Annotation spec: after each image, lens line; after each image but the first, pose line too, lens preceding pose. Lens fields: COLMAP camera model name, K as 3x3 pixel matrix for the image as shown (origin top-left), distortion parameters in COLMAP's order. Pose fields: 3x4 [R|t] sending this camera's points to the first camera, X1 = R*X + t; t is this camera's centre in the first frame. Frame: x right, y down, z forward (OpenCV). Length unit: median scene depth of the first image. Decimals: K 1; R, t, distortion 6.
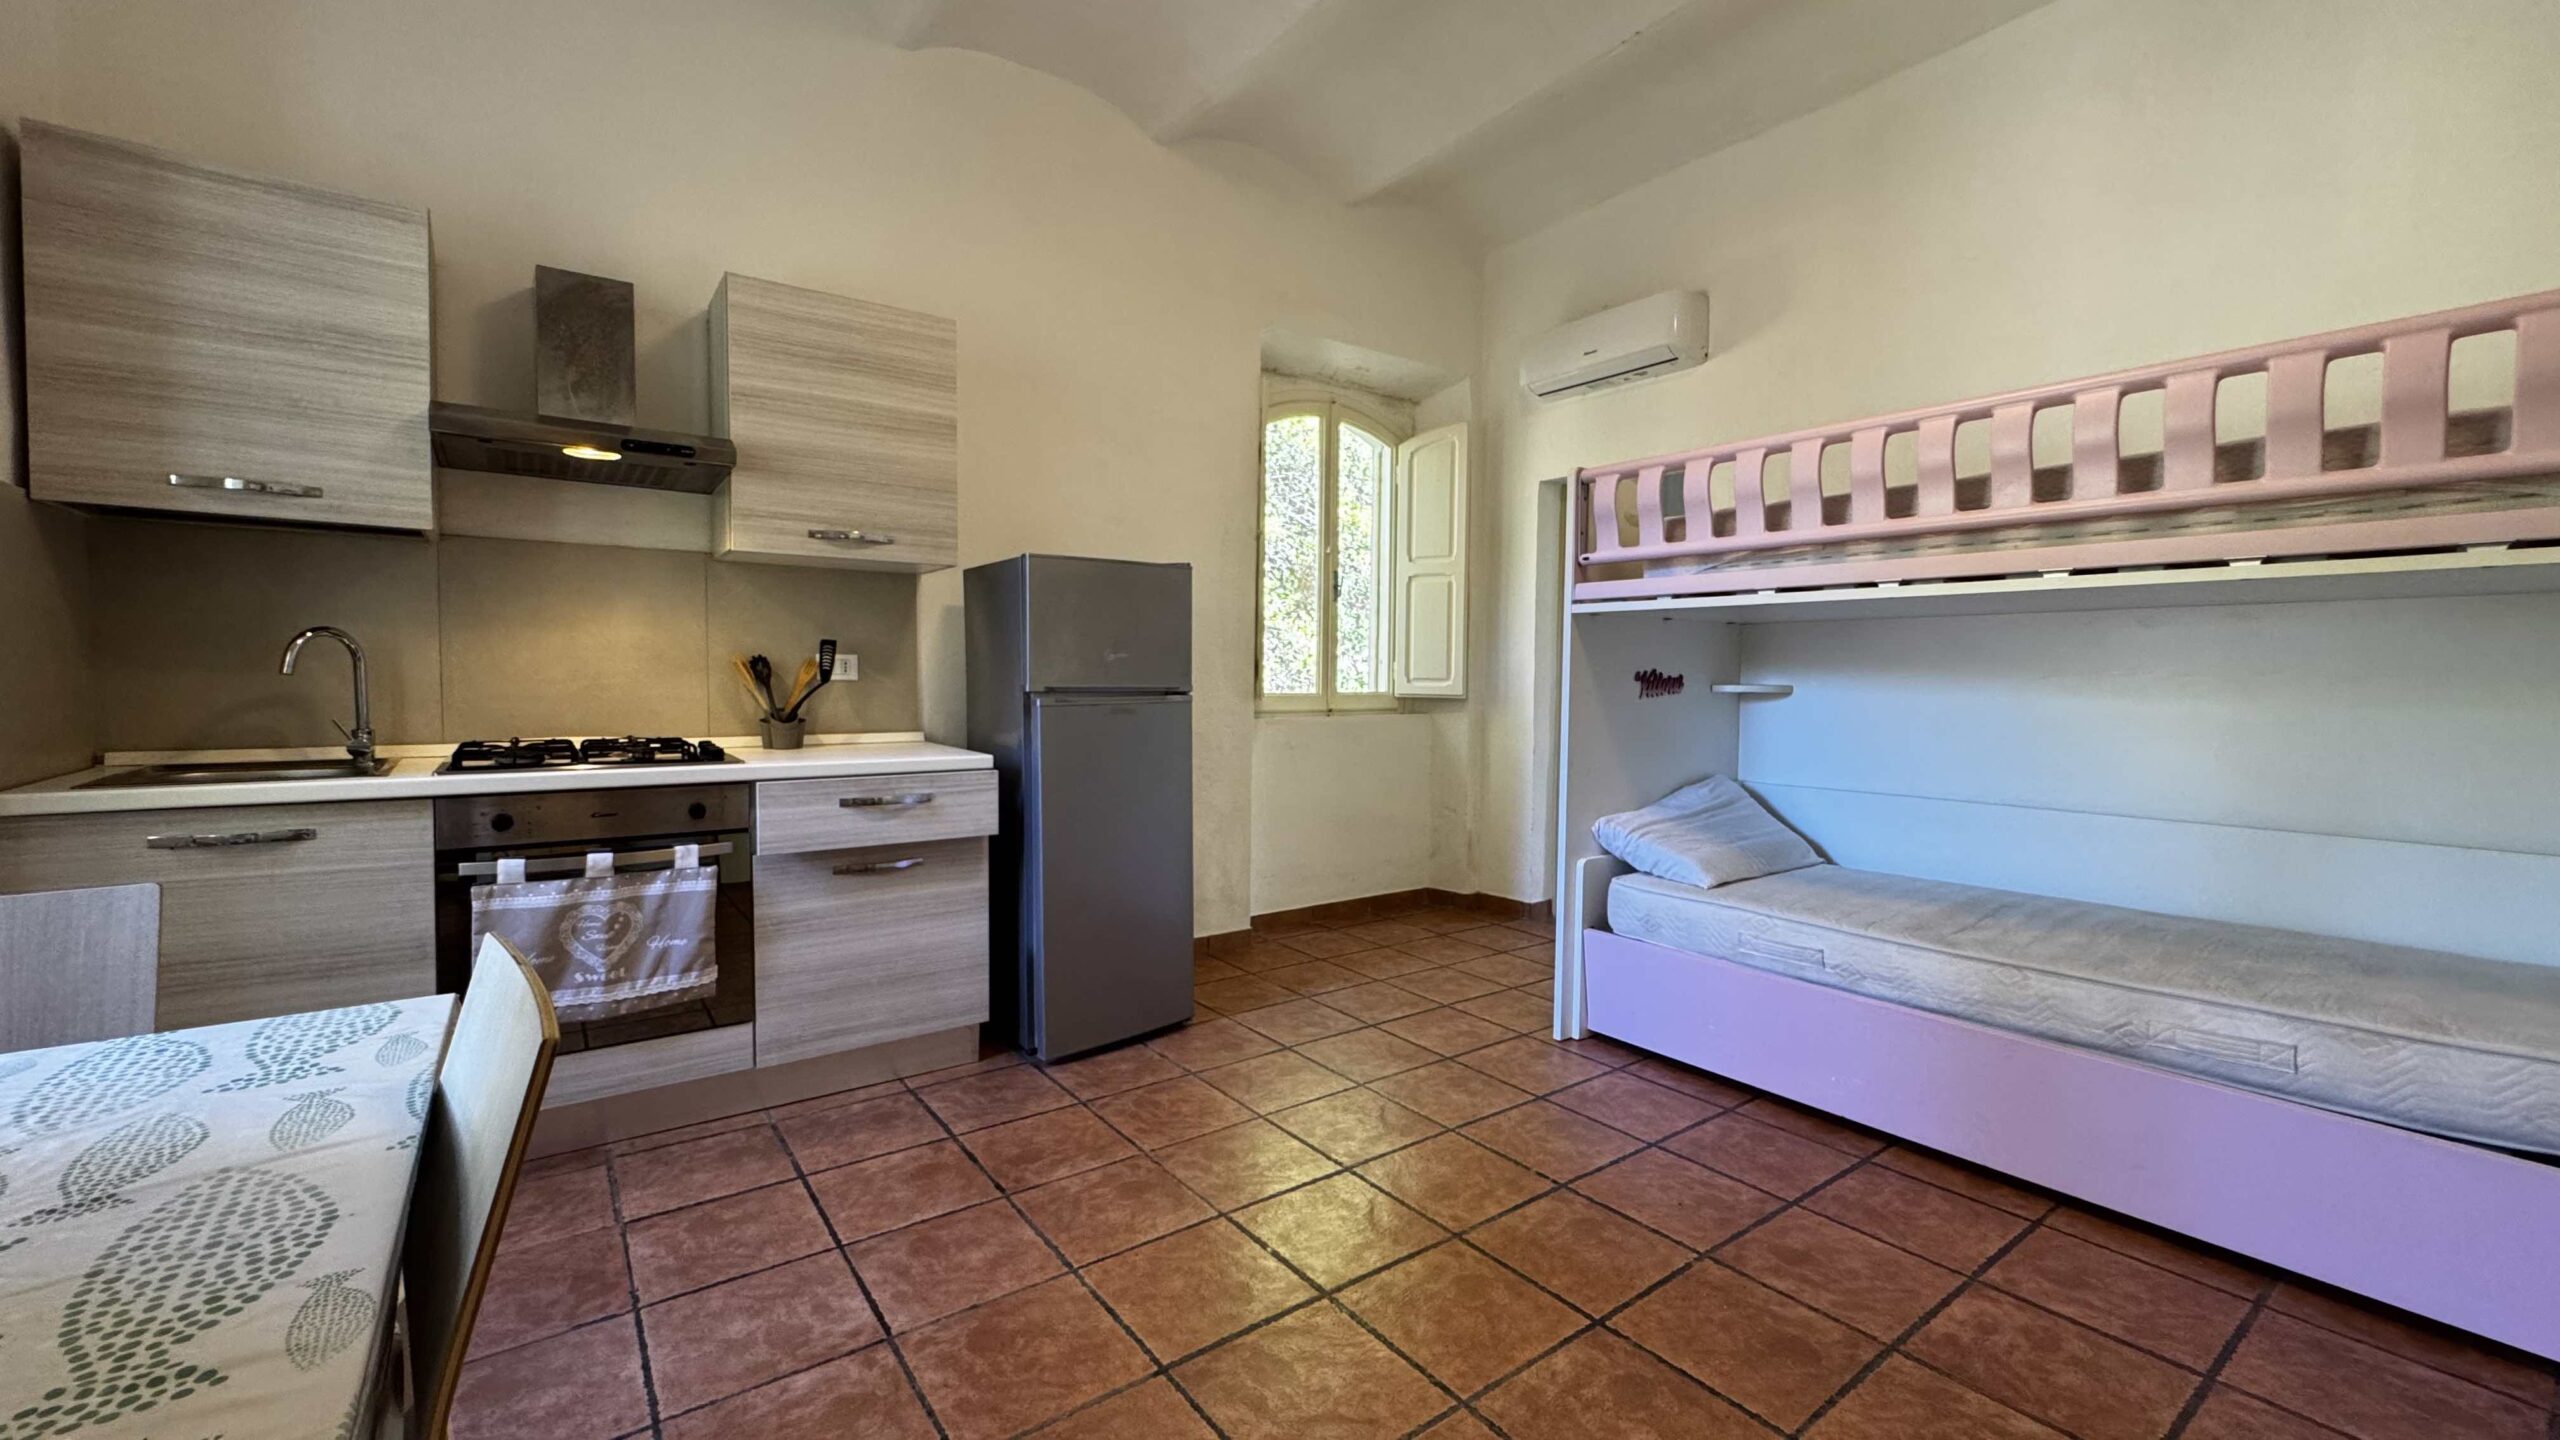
lens RADIAL K [[1022.0, 0, 1278.2], [0, 1022.0, 719.8], [0, 0, 1]] dist [-0.003145, 0.000107]
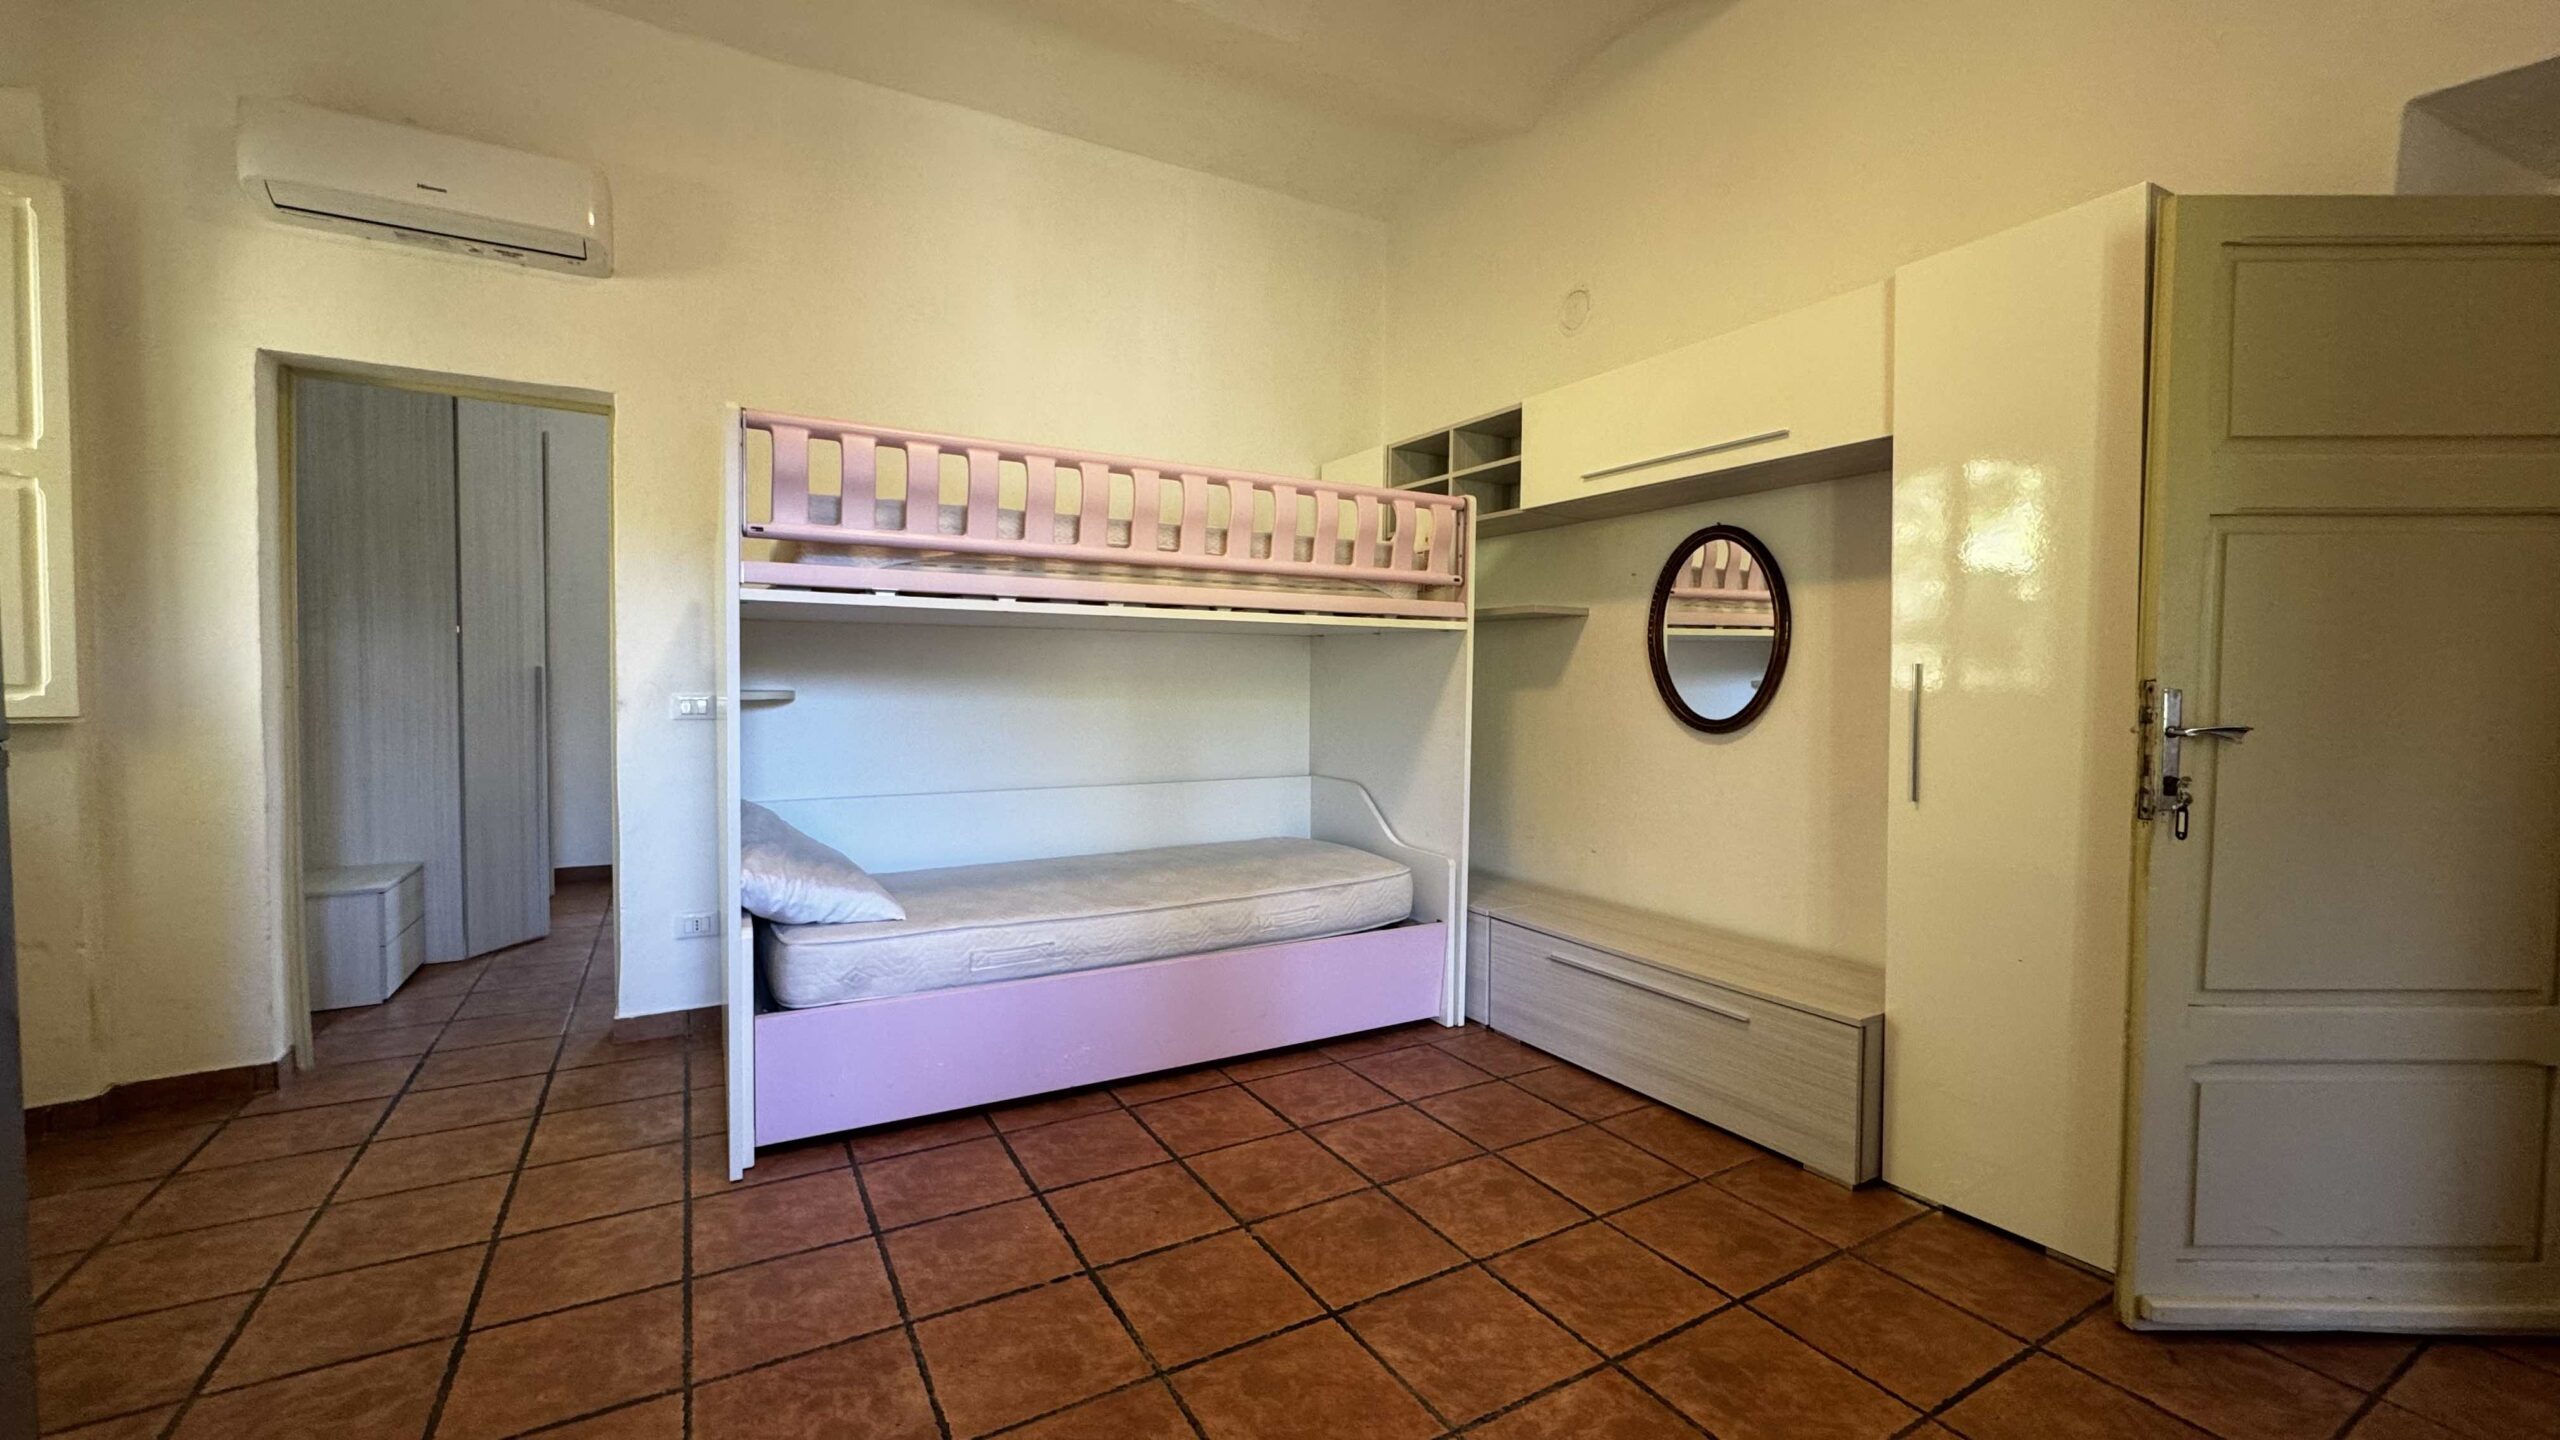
lens RADIAL K [[1022.0, 0, 1278.2], [0, 1022.0, 719.8], [0, 0, 1]] dist [-0.003145, 0.000107]
pose [[0.113675, -0.046175, 0.992444, -0.434714], [0.035992, 0.998455, 0.042332, -0.037684], [-0.992866, 0.030908, 0.115161, 0.570899]]
